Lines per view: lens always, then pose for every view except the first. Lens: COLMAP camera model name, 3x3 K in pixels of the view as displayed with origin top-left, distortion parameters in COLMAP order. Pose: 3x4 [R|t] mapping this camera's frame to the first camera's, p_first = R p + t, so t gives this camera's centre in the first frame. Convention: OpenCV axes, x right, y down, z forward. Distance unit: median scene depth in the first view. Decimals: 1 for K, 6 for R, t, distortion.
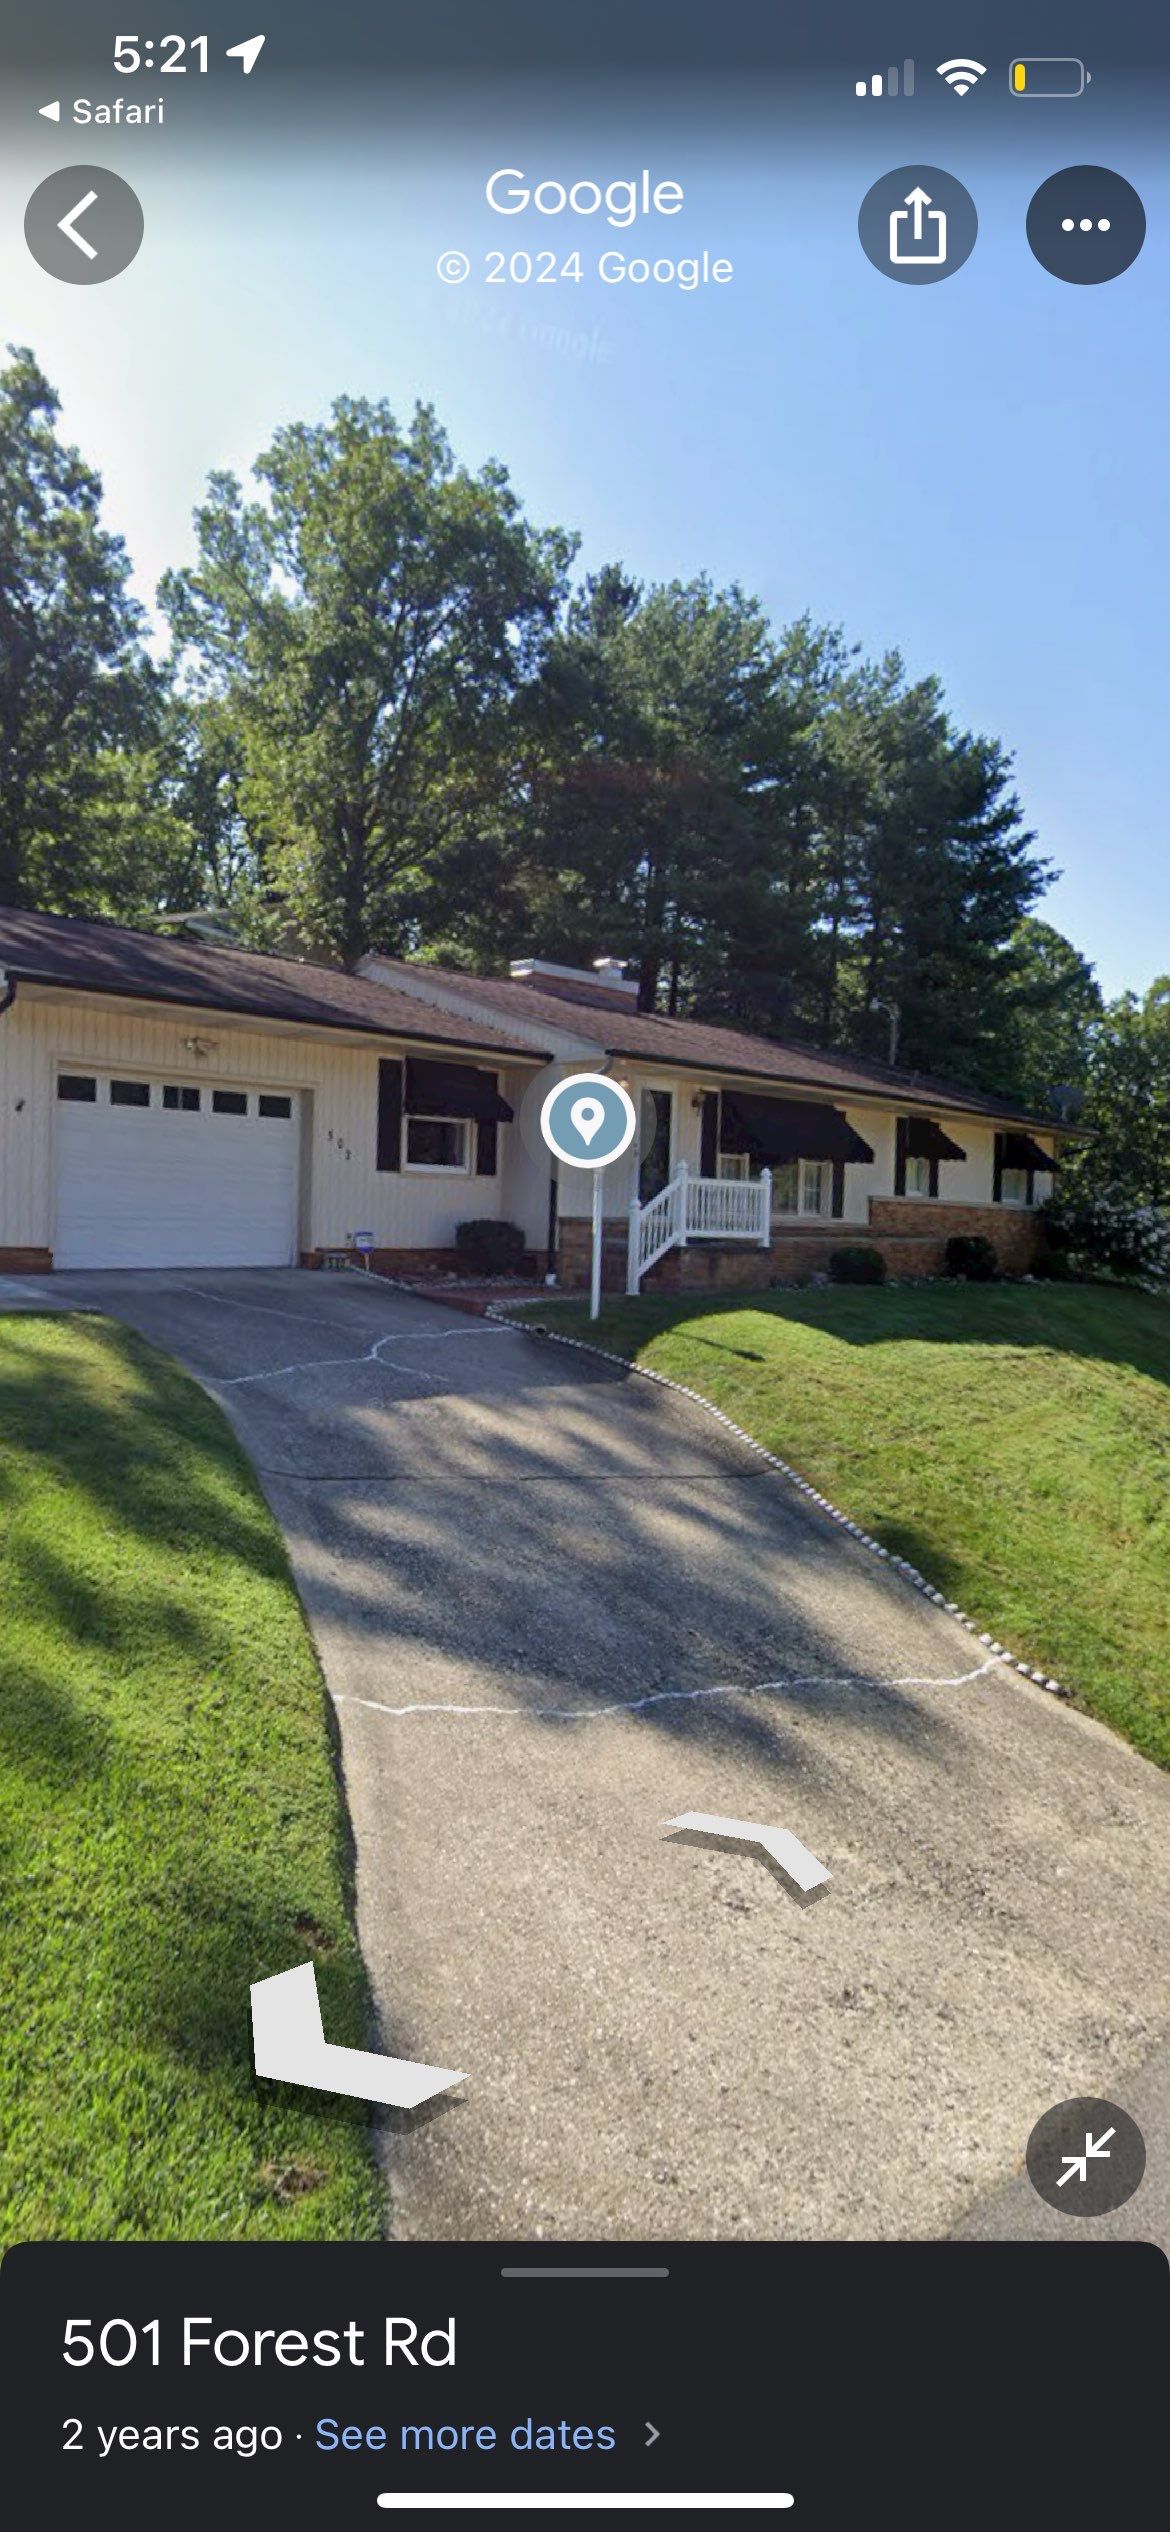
lens RADIAL K [[1246.9, 0, 577.1], [0, 1246.9, 1259.1], [0, 0, 1]] dist [-0.011651, -0.000365]
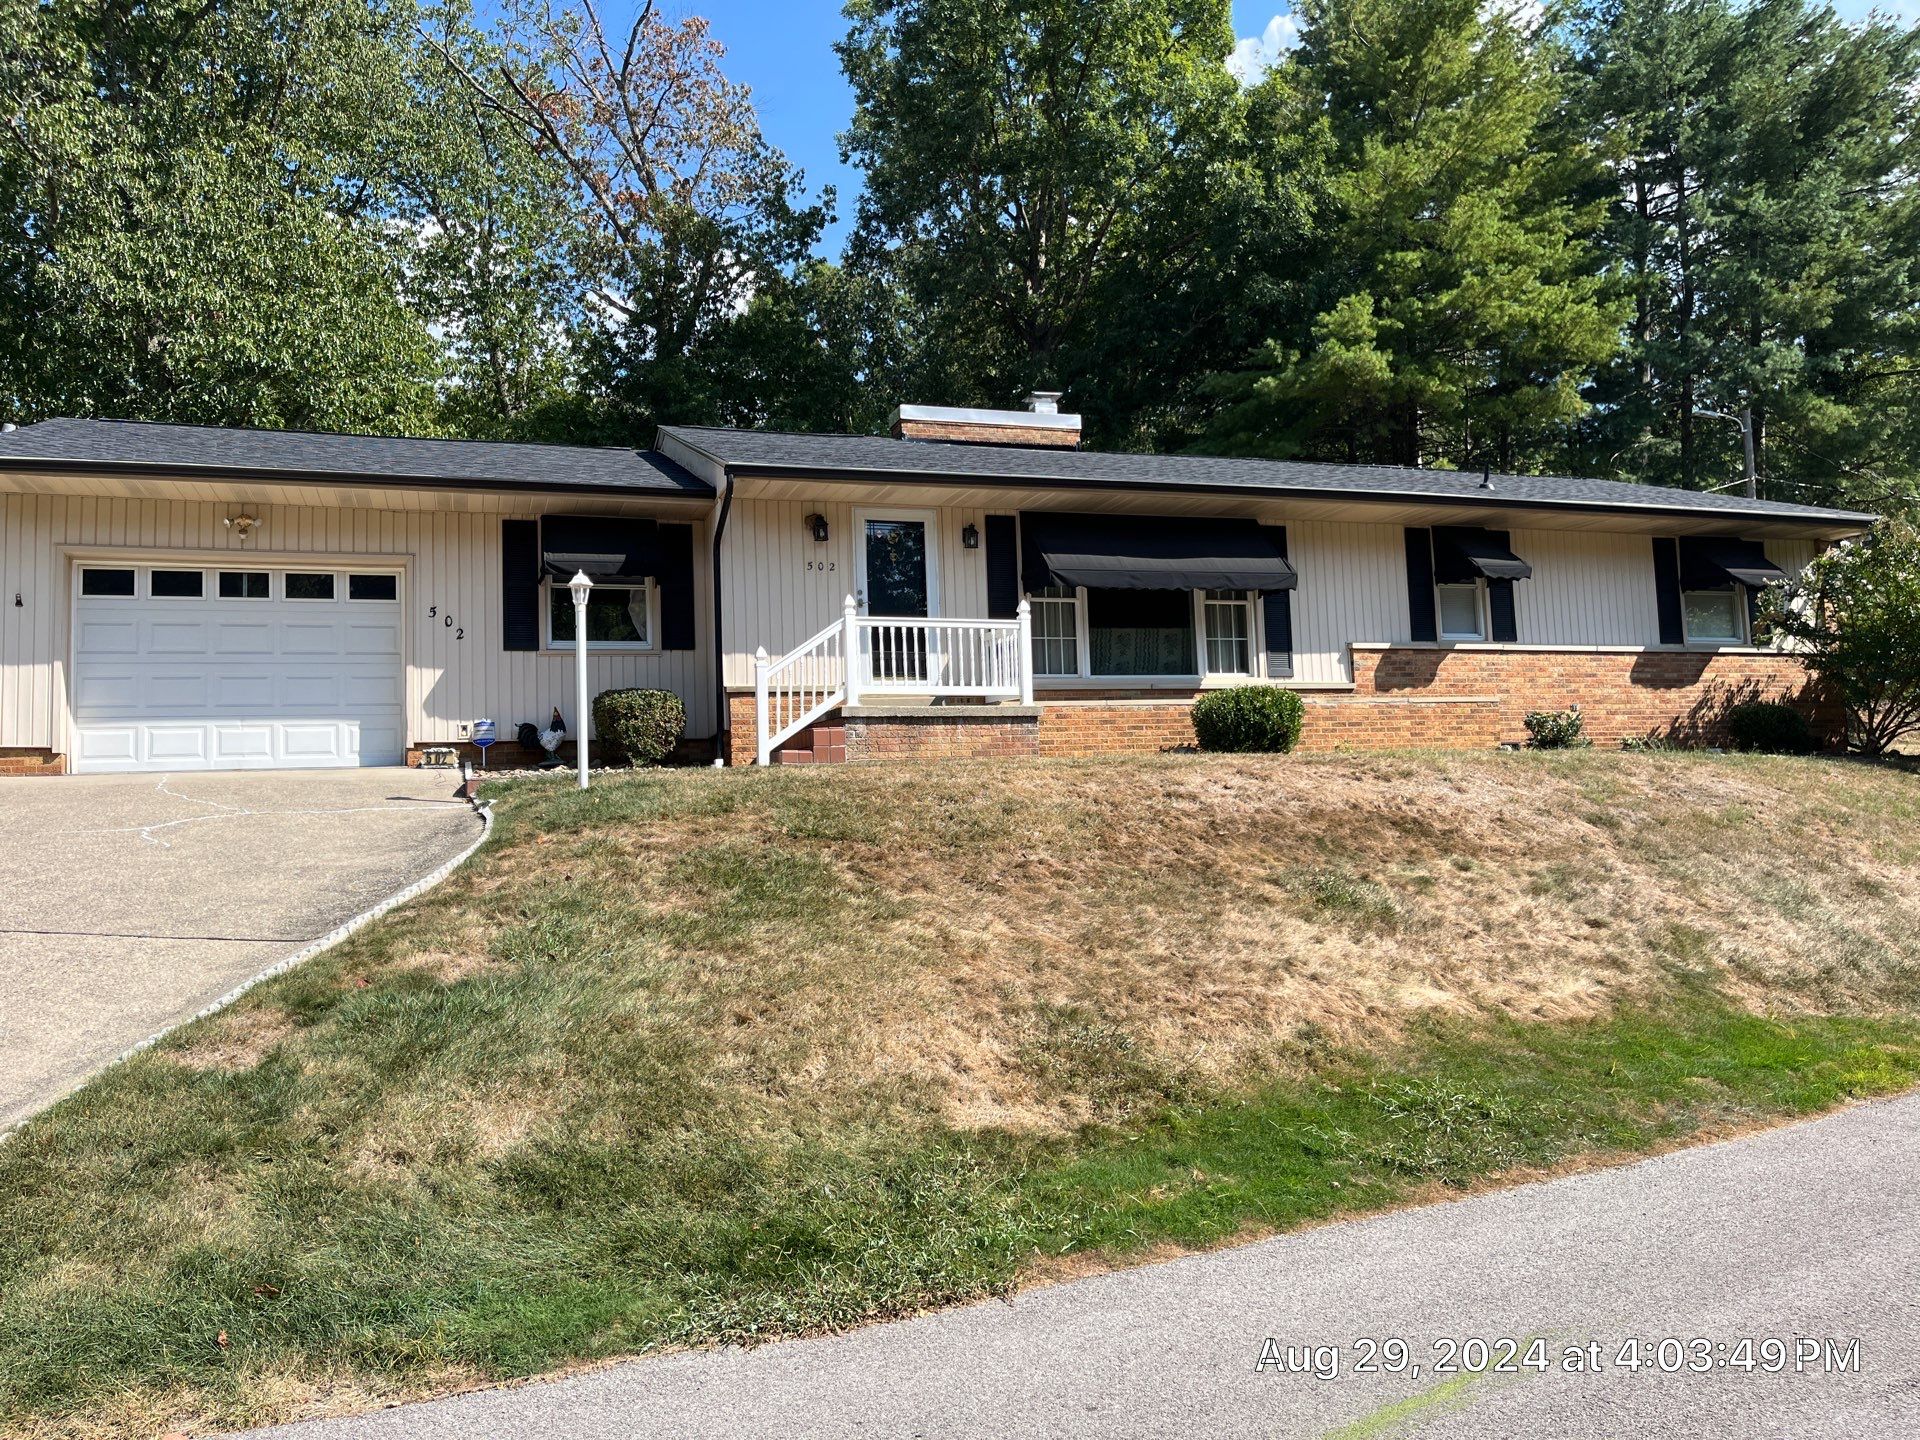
lens RADIAL K [[1414.3, 0, 976.5], [0, 1414.3, 715.3], [0, 0, 1]] dist [0.057427, -0.067694]
pose [[0.891644, -0.095941, -0.442455, 0.522082], [0.047010, 0.991626, -0.120286, 0.099098], [0.450290, 0.086453, 0.888687, 0.274290]]
